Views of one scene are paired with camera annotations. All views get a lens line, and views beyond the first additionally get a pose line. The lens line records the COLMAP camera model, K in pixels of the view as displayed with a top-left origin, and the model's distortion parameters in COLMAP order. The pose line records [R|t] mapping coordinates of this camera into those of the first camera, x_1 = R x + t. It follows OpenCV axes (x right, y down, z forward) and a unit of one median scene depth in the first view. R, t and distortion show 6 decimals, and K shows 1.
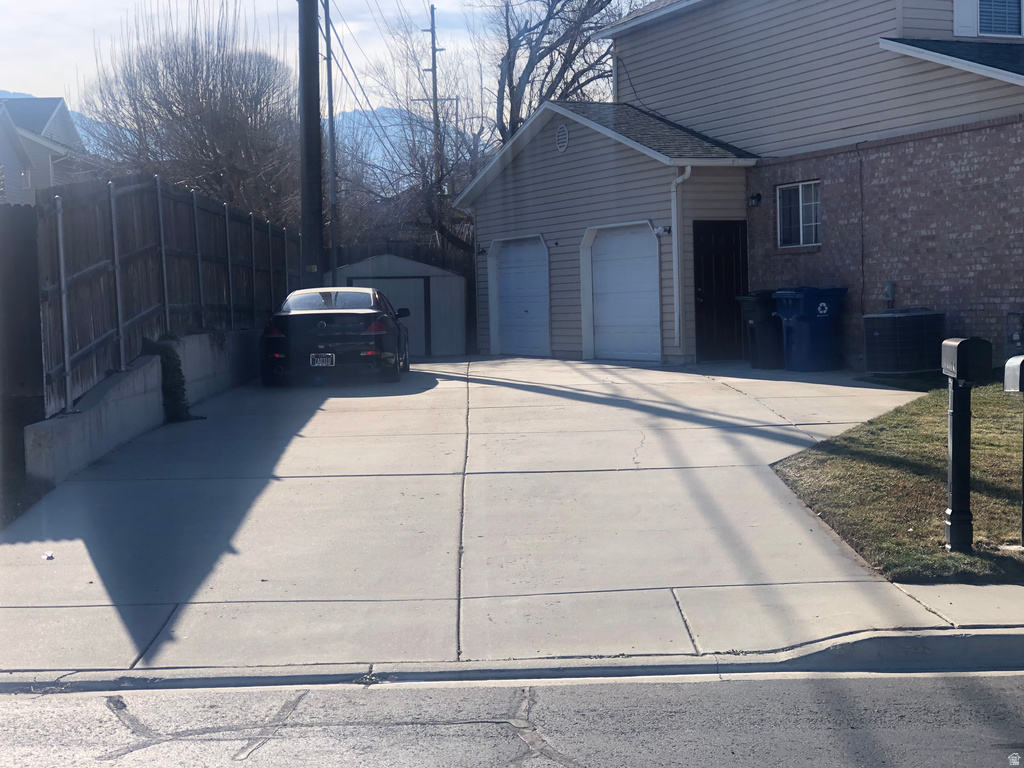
lens RADIAL K [[1675.1, 0, 512.0], [0, 1675.1, 384.0], [0, 0, 1]] dist [-0.178628, 2.063933]
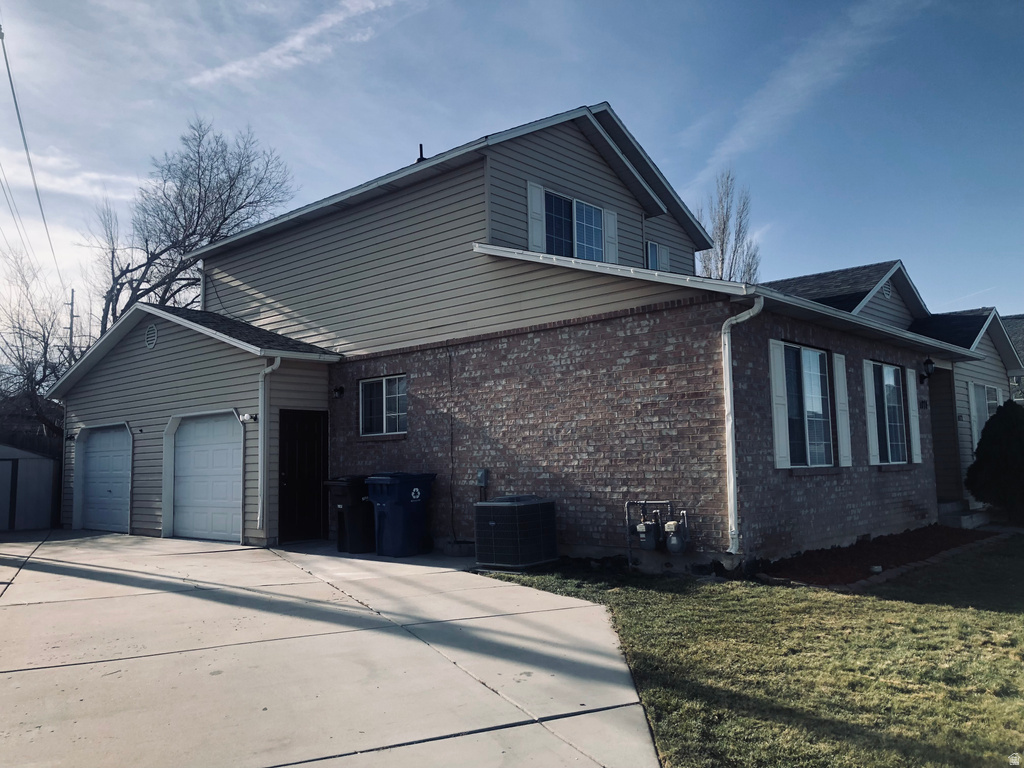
lens RADIAL K [[825.1, 0, 512.0], [0, 825.1, 384.0], [0, 0, 1]] dist [0.113869, -0.226942]
pose [[0.908627, 0.047516, 0.414897, 0.022454], [0.016926, 0.988499, -0.150277, -0.032162], [-0.417266, 0.143569, 0.897372, 0.472122]]
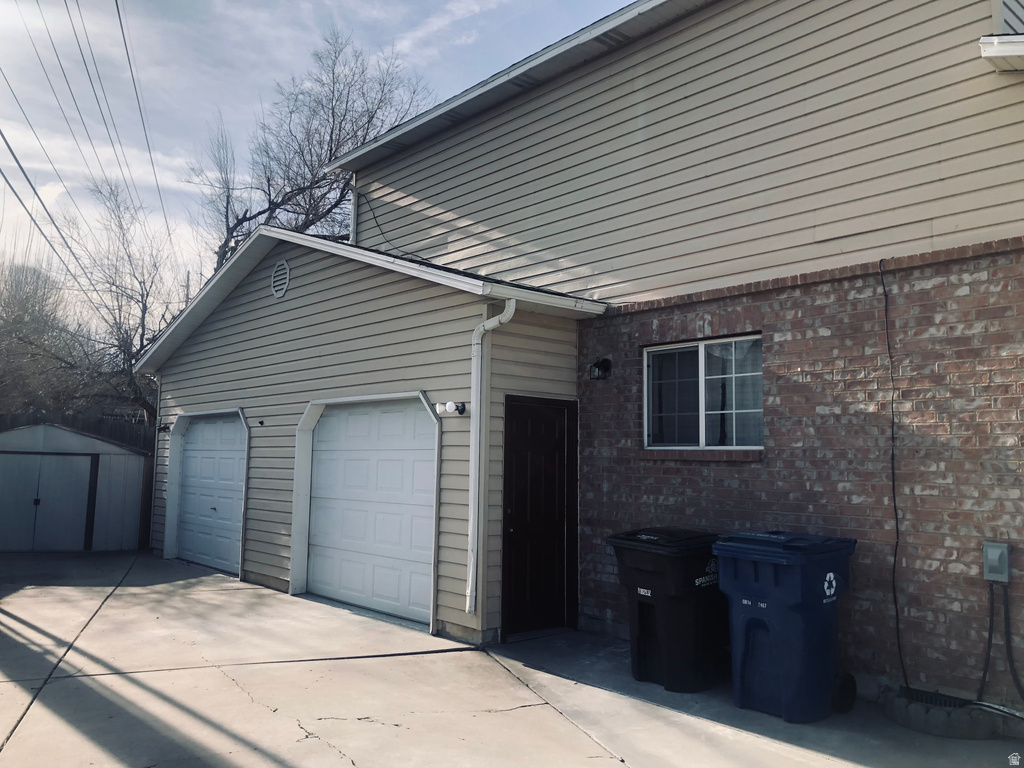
lens RADIAL K [[825.1, 0, 512.0], [0, 825.1, 384.0], [0, 0, 1]] dist [0.113869, -0.226942]
pose [[0.947610, 0.073938, 0.310755, 0.019152], [-0.029010, 0.988743, -0.146787, -0.060432], [-0.318110, 0.130082, 0.939087, 0.745751]]
